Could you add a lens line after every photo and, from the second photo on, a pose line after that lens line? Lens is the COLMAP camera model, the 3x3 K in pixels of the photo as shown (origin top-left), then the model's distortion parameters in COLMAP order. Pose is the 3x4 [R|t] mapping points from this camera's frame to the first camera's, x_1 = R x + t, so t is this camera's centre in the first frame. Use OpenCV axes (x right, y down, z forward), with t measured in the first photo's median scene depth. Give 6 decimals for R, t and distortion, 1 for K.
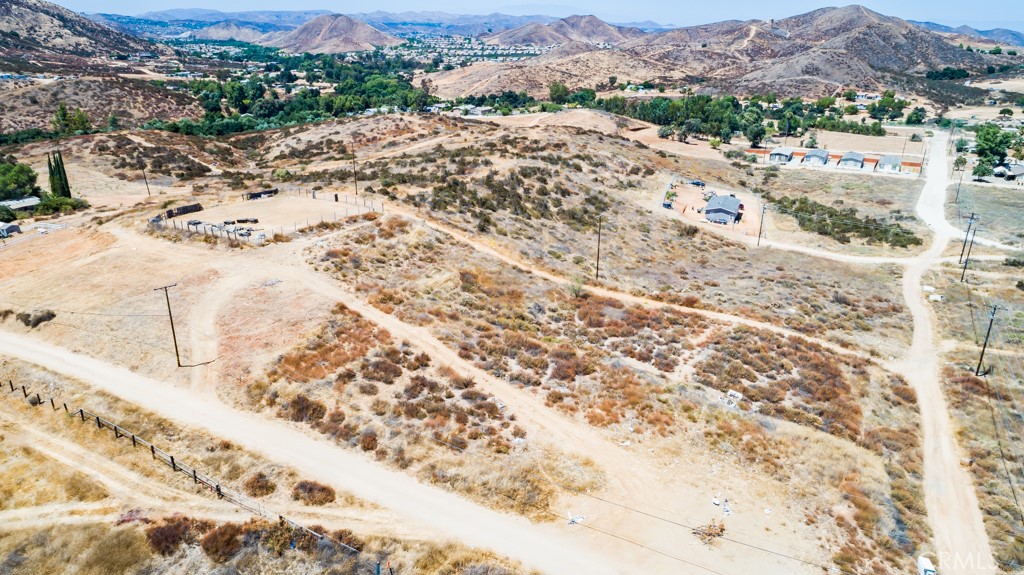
lens RADIAL K [[692.8, 0, 518.8], [0, 692.8, 286.0], [0, 0, 1]] dist [-0.008932, 0.005194]
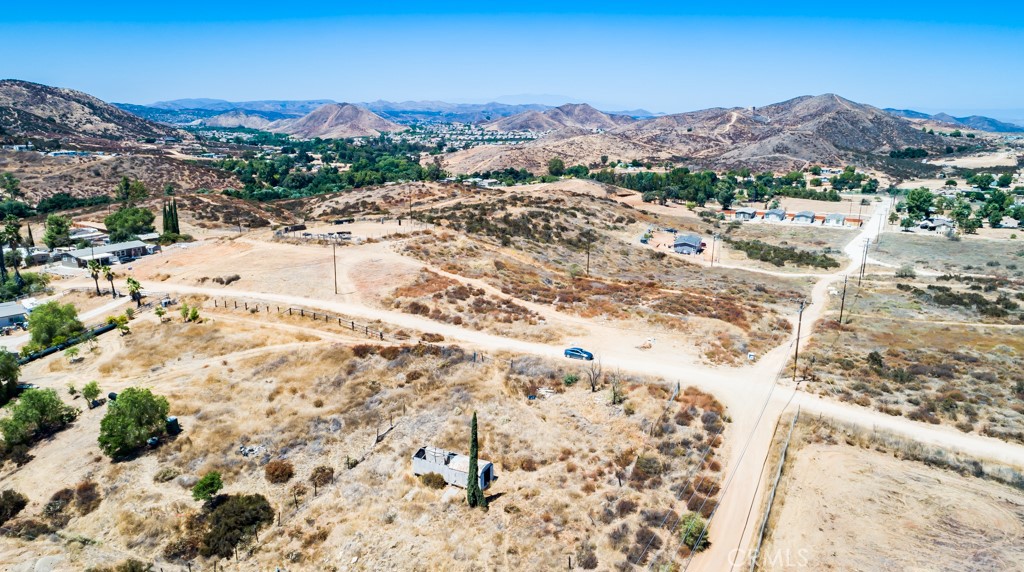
lens RADIAL K [[692.8, 0, 518.8], [0, 692.8, 284.5], [0, 0, 1]] dist [-0.008932, 0.005194]
pose [[0.999987, -0.002233, 0.004568, -0.007592], [0.002757, 0.992984, -0.118212, 0.039098], [-0.004272, 0.118224, 0.992978, -0.088899]]
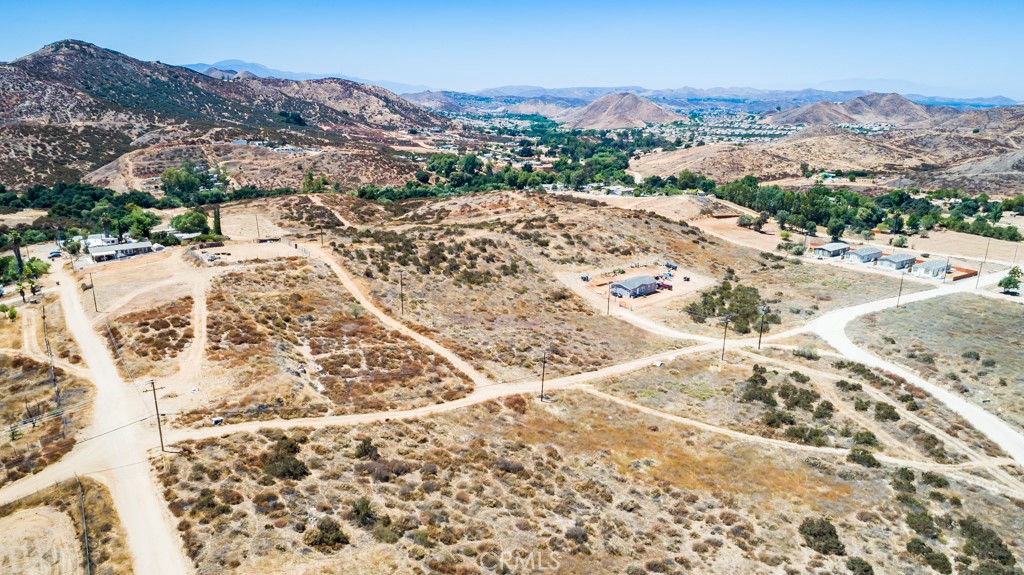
lens RADIAL K [[692.8, 0, 518.8], [0, 692.8, 286.0], [0, 0, 1]] dist [-0.008932, 0.005194]
pose [[0.915322, 0.105230, -0.388732, 0.201622], [-0.143013, 0.987278, -0.069487, 0.000269], [0.376475, 0.119197, 0.918727, -0.062681]]
